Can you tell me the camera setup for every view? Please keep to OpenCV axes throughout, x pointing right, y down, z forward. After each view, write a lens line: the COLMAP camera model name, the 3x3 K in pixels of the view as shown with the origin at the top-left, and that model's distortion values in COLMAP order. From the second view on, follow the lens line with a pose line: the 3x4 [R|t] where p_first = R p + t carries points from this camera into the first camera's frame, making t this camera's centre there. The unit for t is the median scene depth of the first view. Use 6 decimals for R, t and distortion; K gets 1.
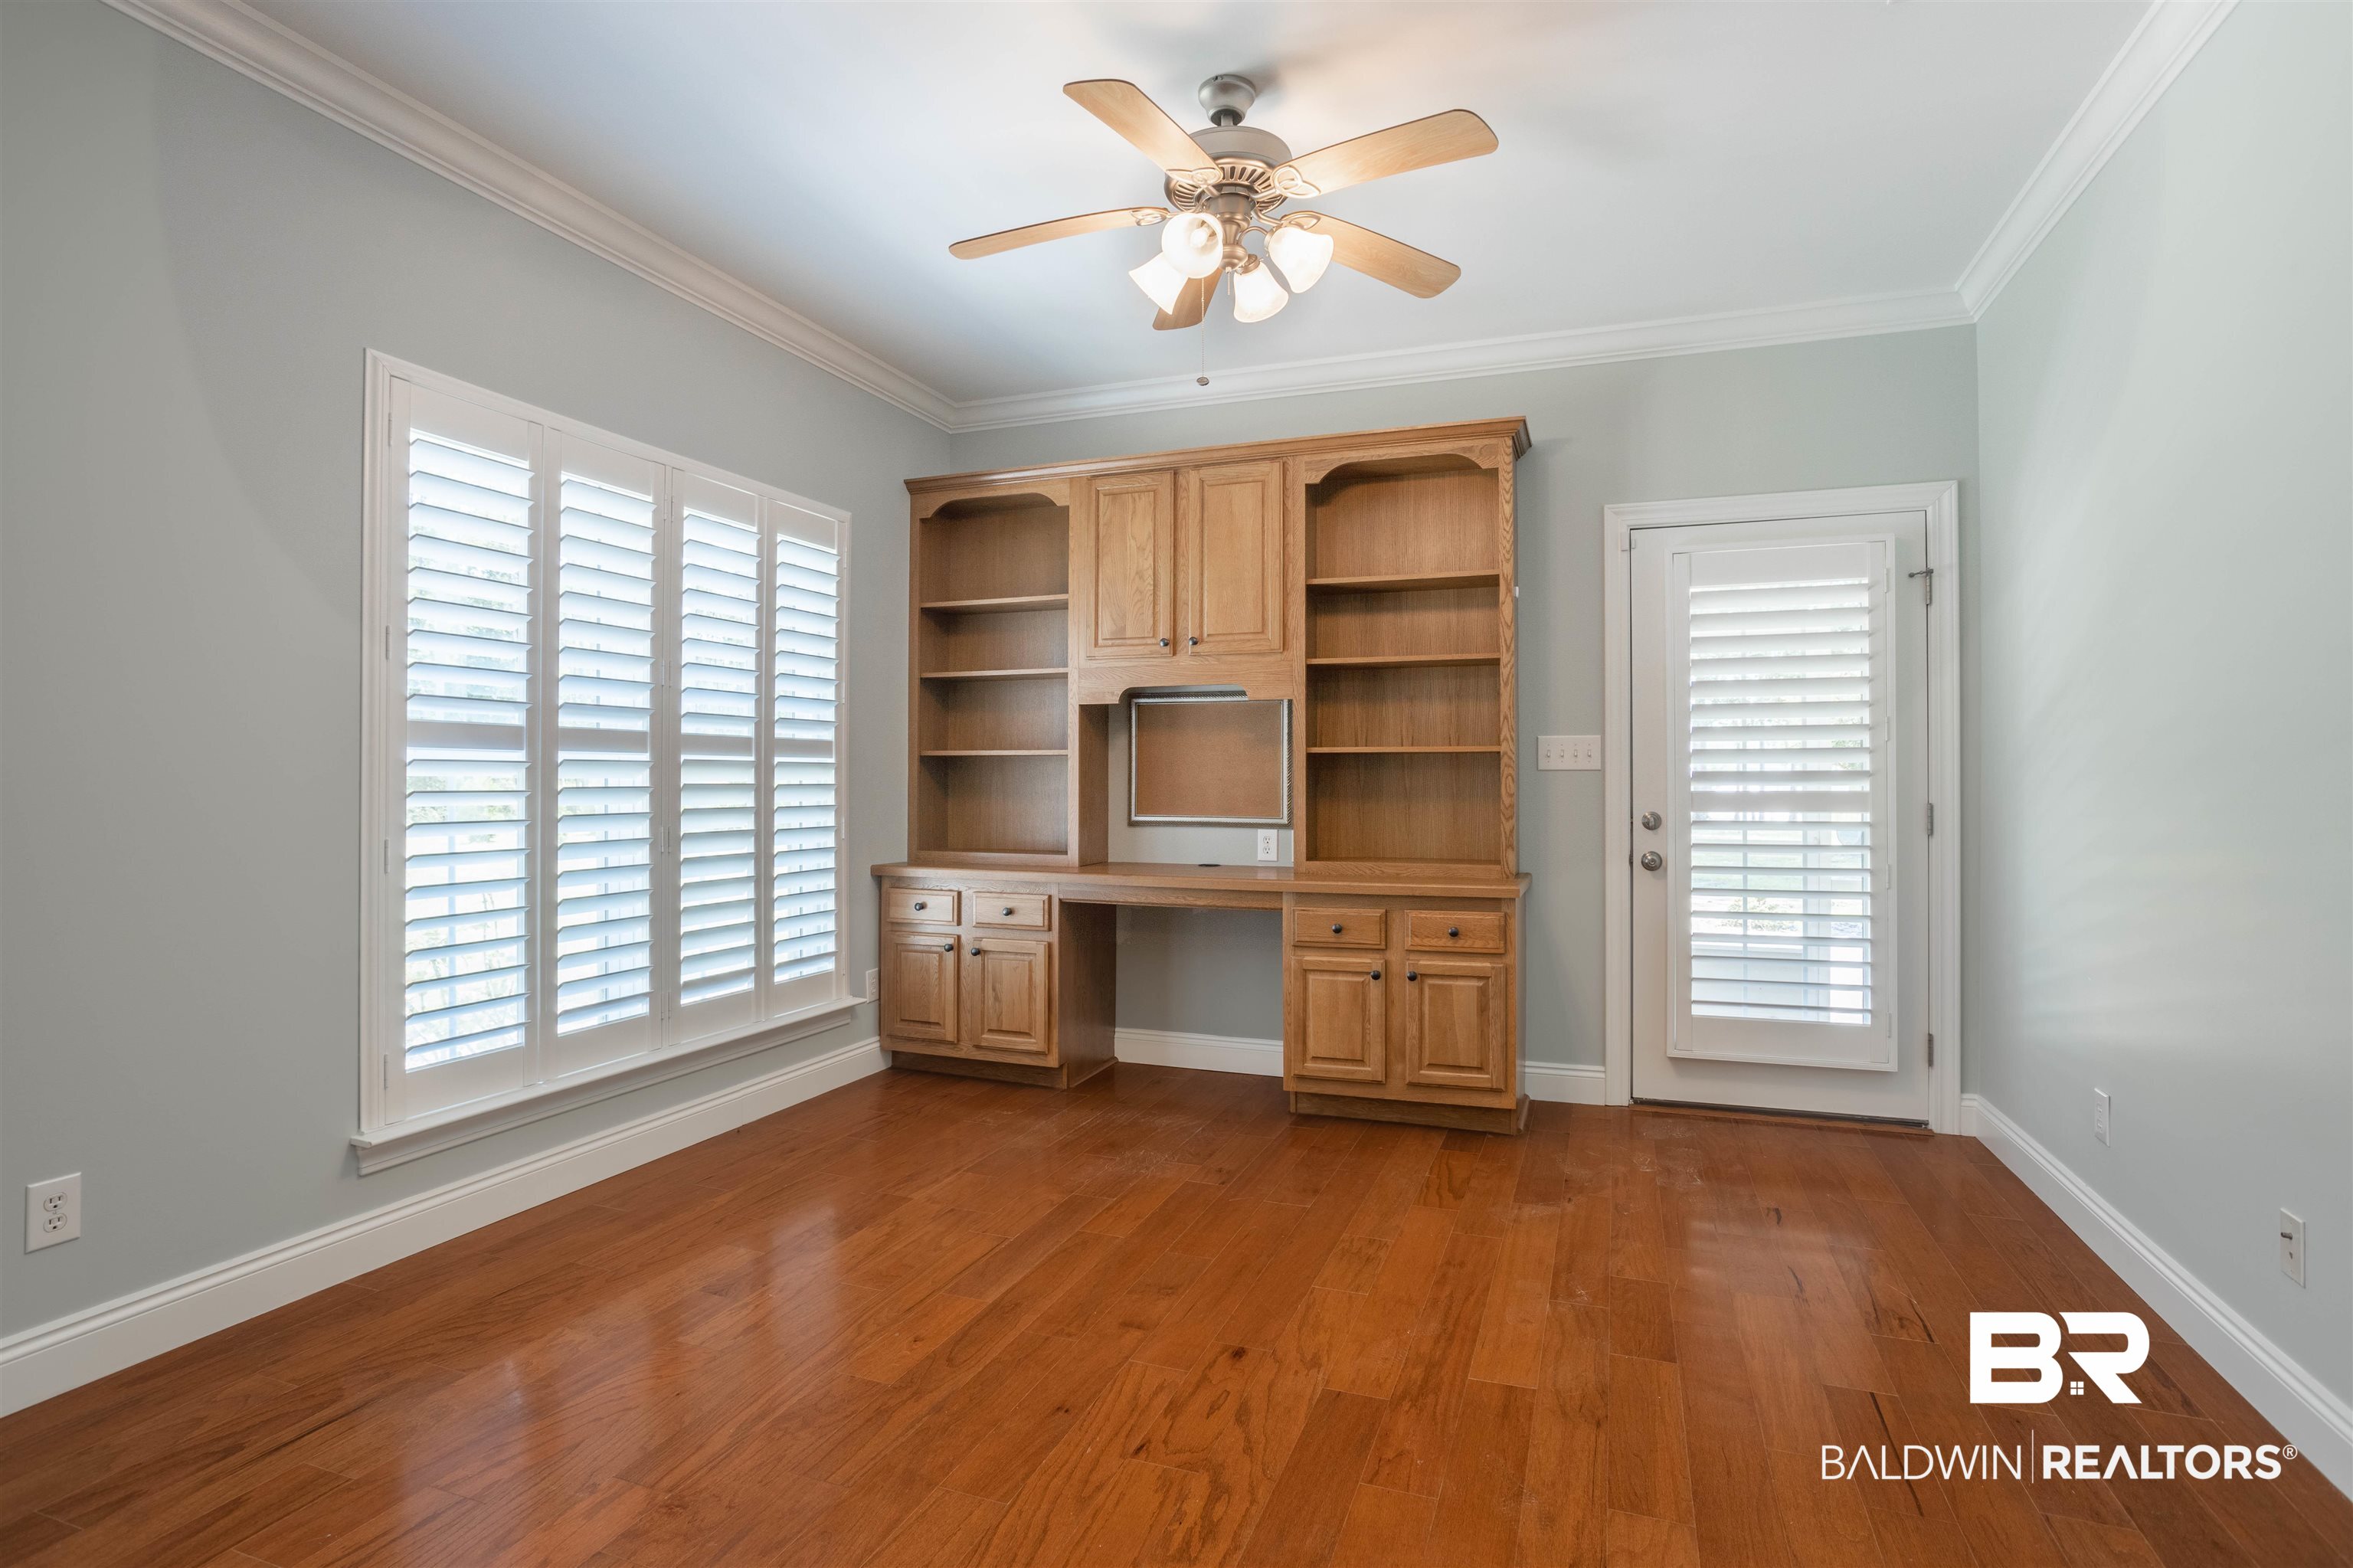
lens RADIAL K [[1196.3, 0, 1155.5], [0, 1196.3, 787.2], [0, 0, 1]] dist [-0.050718, 0.026797]
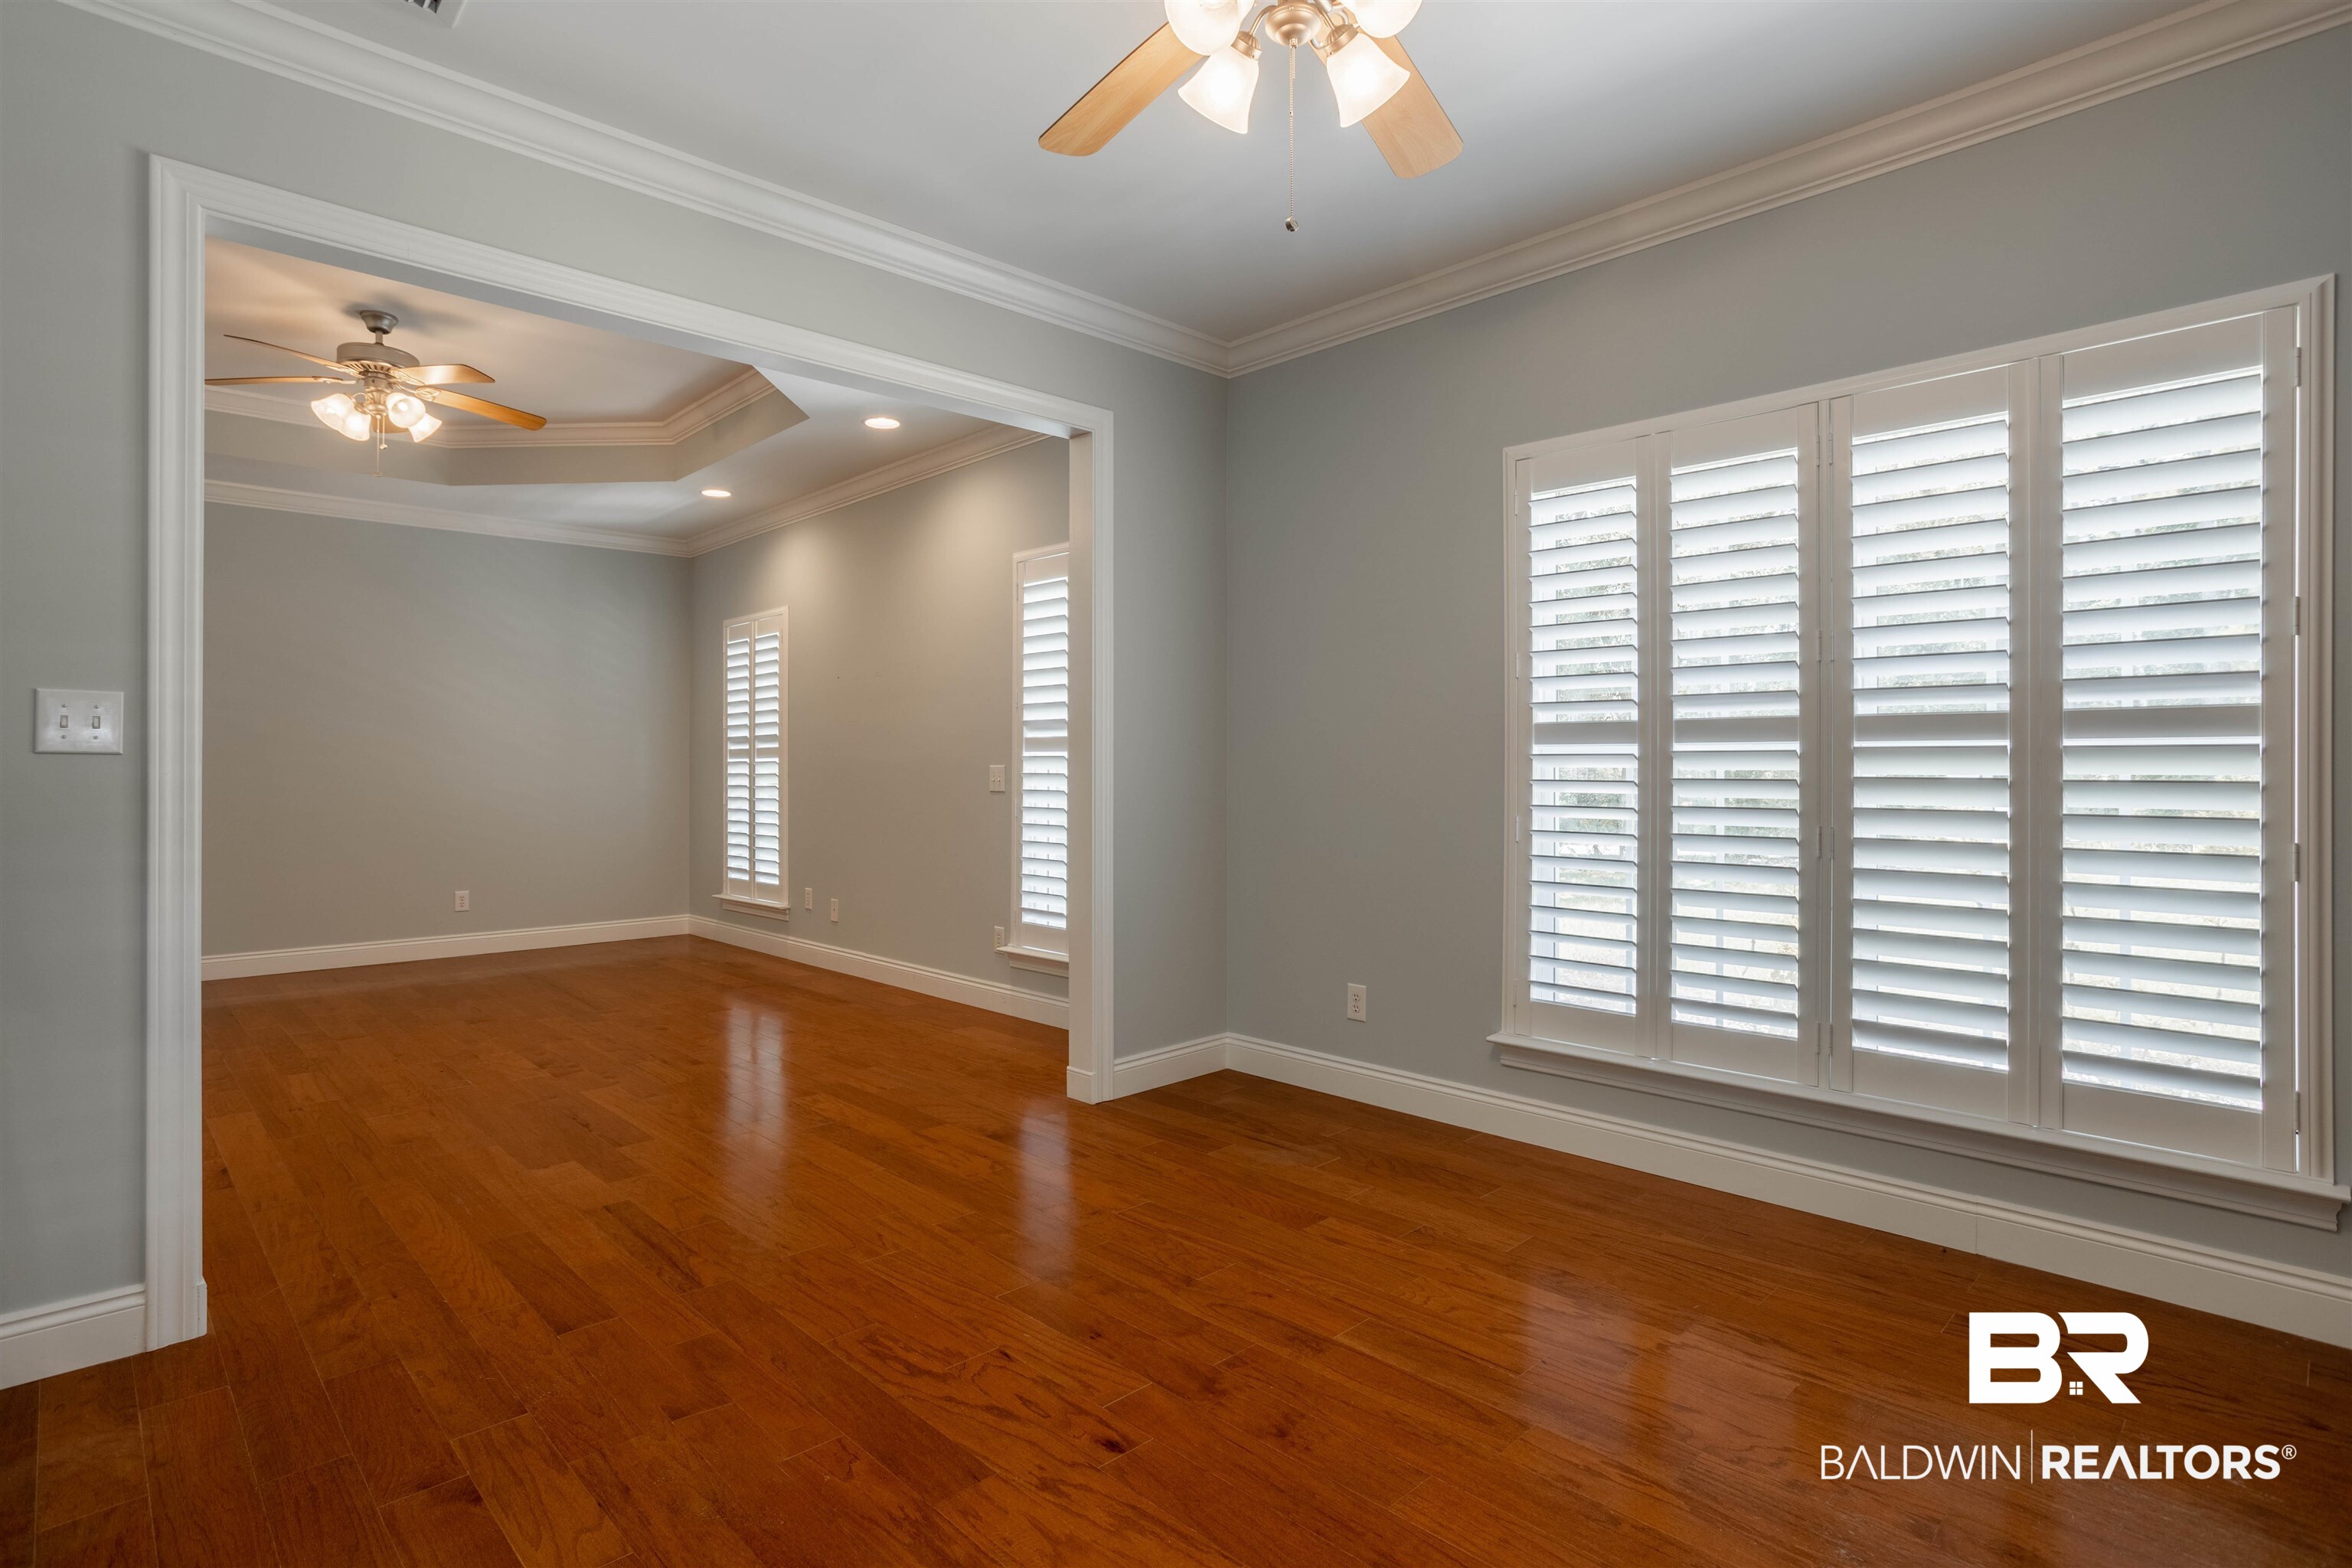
lens RADIAL K [[1195.7, 0, 1157.7], [0, 1195.7, 775.2], [0, 0, 1]] dist [-0.050718, 0.026797]
pose [[-0.432536, 0.006445, -0.901594, 0.687539], [-0.007673, 0.999912, 0.010829, -0.011607], [0.901584, 0.011601, -0.432448, 1.169171]]
